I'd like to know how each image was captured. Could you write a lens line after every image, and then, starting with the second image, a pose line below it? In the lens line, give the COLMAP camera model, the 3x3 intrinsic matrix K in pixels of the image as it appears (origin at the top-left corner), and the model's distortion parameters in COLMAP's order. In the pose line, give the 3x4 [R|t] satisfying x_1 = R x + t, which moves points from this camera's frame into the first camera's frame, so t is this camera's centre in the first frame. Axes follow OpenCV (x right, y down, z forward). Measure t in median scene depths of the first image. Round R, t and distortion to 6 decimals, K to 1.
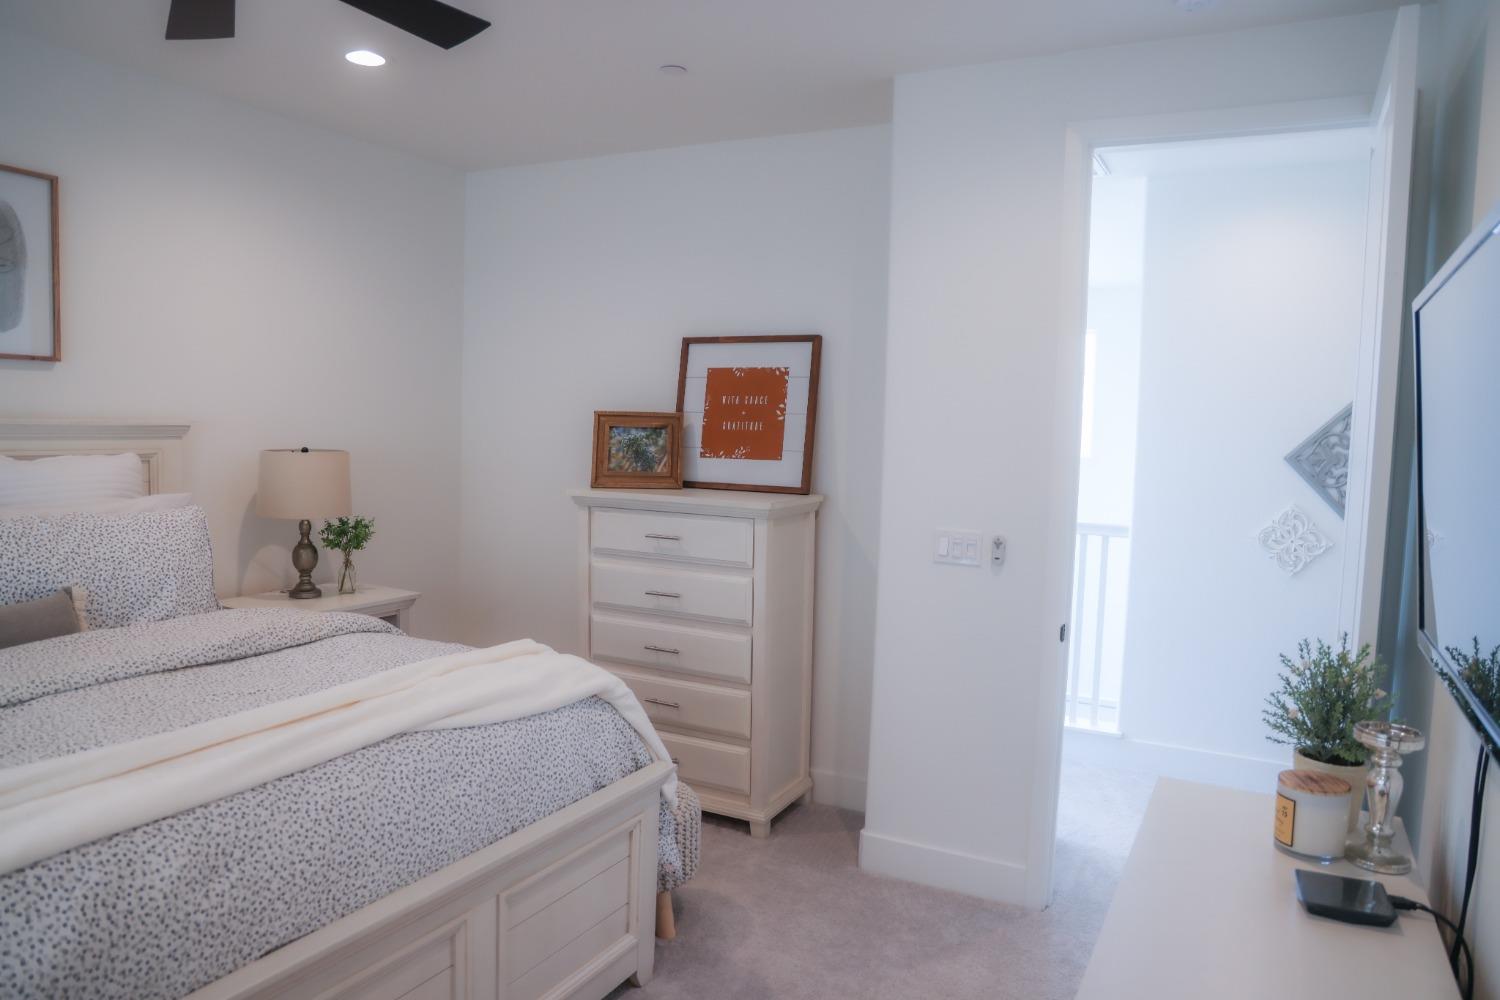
lens RADIAL K [[1073.9, 0, 750.0], [0, 1073.9, 500.0], [0, 0, 1]] dist [-0.029609, 0.003865]
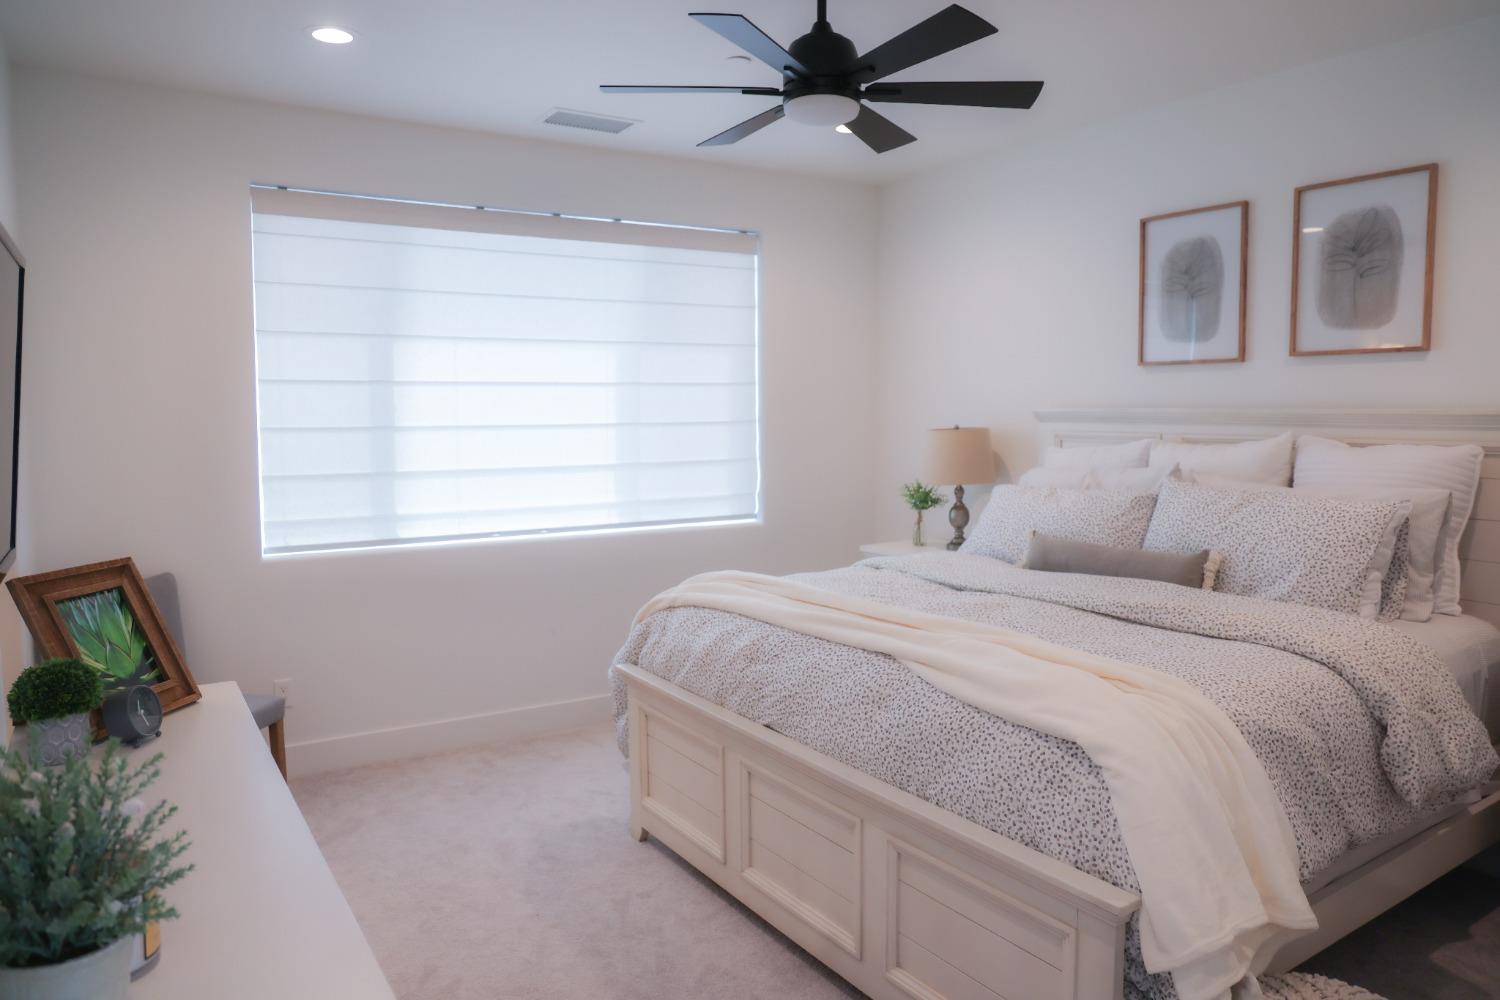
lens RADIAL K [[1073.9, 0, 750.0], [0, 1073.9, 500.0], [0, 0, 1]] dist [-0.029609, 0.003865]
pose [[-0.524700, 0.052091, -0.849692, 0.638011], [-0.065231, 0.992731, 0.101141, -0.060308], [0.848784, 0.108496, -0.517488, 1.175940]]
